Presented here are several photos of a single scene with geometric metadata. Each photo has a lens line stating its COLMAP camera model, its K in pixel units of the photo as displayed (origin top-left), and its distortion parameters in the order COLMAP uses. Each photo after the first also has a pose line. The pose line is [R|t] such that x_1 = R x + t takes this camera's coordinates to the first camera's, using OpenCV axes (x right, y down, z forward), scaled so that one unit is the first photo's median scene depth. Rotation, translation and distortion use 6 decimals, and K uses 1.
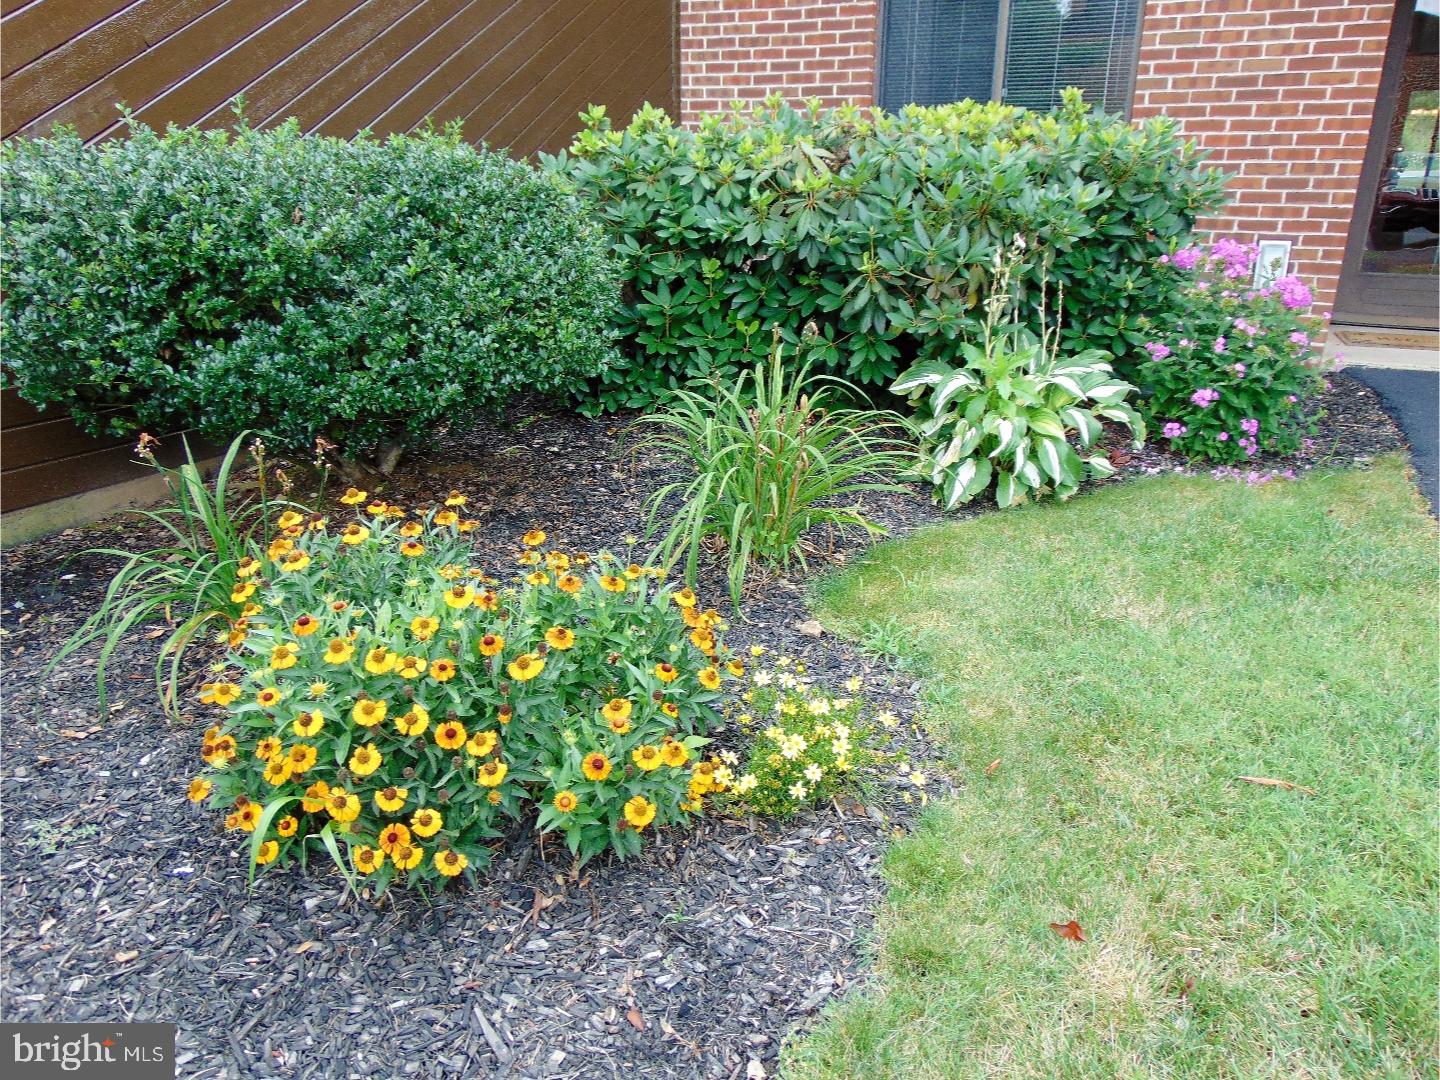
lens RADIAL K [[1083.4, 0, 725.2], [0, 1083.4, 540.8], [0, 0, 1]] dist [-0.030036, 0.071506]
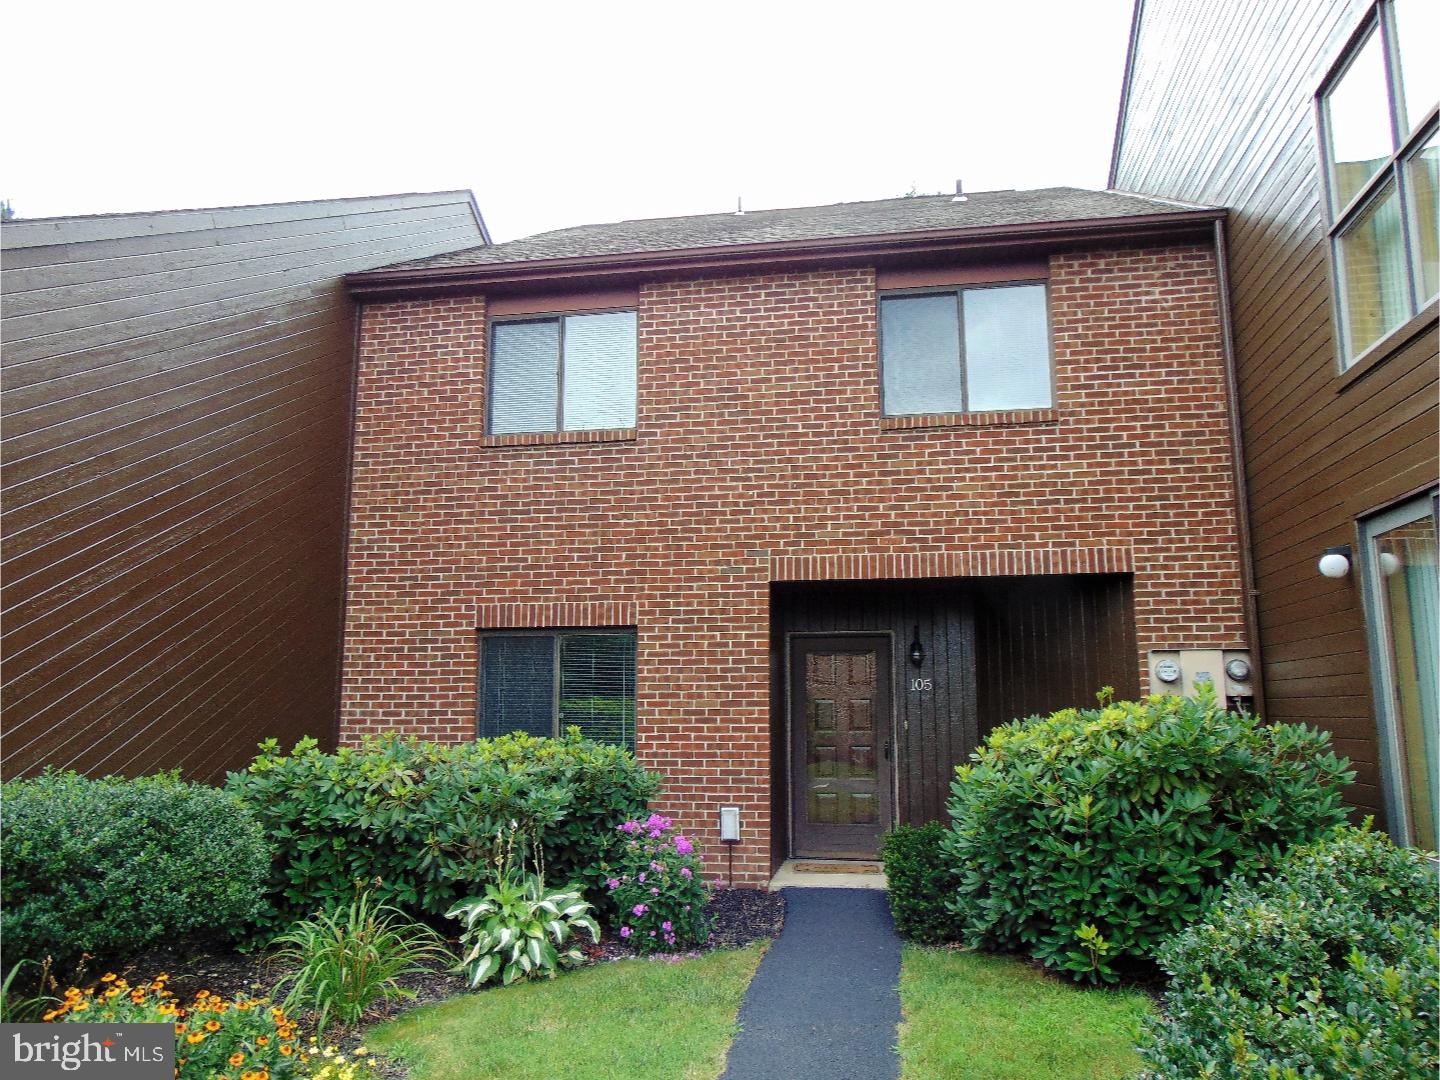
lens RADIAL K [[1083.4, 0, 725.2], [0, 1083.4, 540.8], [0, 0, 1]] dist [-0.030036, 0.071506]
pose [[0.963924, 0.029955, 0.264486, 0.111644], [0.099554, 0.880960, -0.462599, 0.155741], [-0.246859, 0.472241, 0.846197, -0.742673]]
